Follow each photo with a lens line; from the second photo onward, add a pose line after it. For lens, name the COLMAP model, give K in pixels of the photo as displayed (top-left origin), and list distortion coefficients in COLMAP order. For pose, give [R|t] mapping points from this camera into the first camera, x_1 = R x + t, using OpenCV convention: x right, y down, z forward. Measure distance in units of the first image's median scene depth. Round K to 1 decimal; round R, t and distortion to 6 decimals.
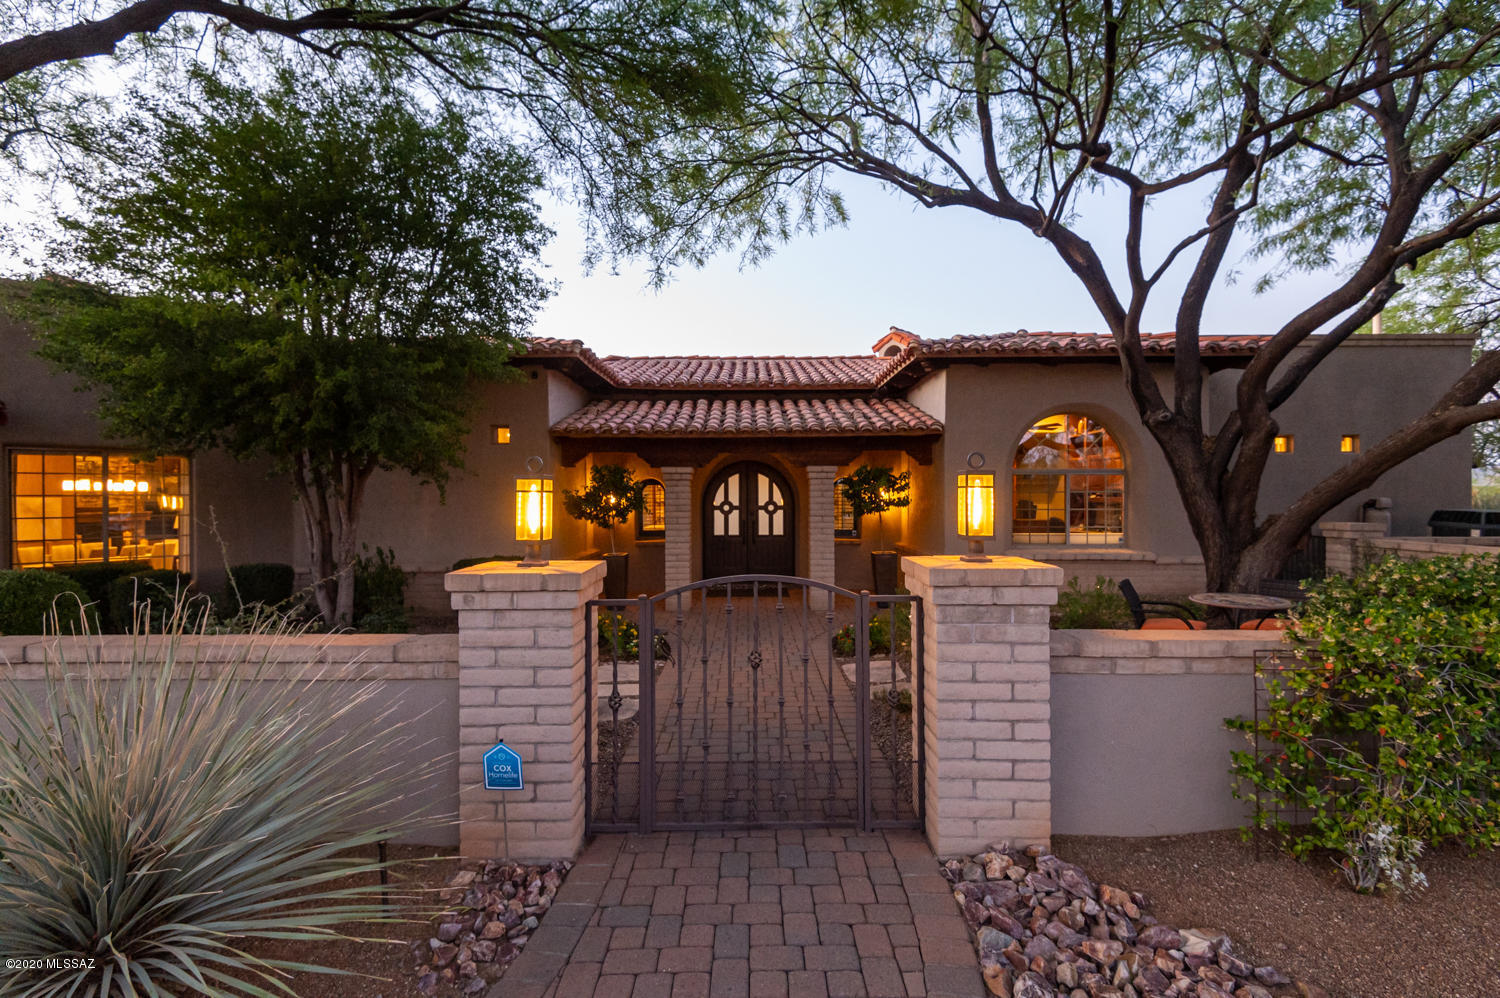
lens RADIAL K [[678.7, 0, 750.0], [0, 678.7, 499.0], [0, 0, 1]] dist [0.002177, -0.000205]
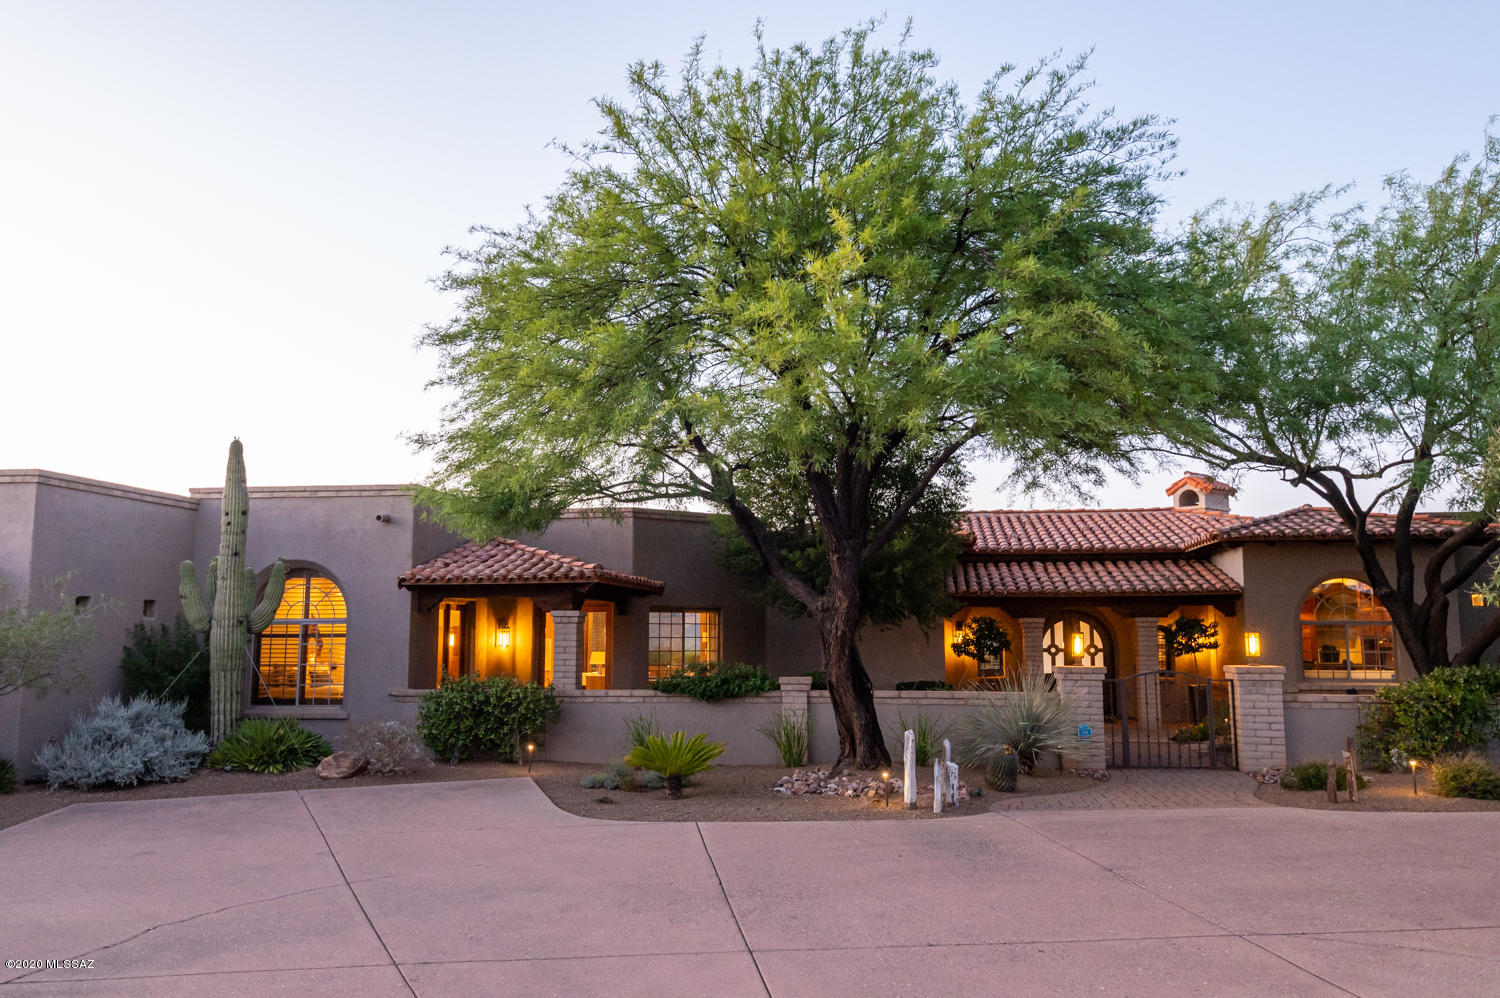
lens RADIAL K [[1107.9, 0, 750.0], [0, 1107.9, 499.0], [0, 0, 1]] dist [0.009178, 0.002299]
pose [[0.988638, -0.014475, -0.149615, -0.340035], [-0.005088, 0.991559, -0.129557, 0.006507], [0.150227, 0.128846, 0.980220, -1.294638]]
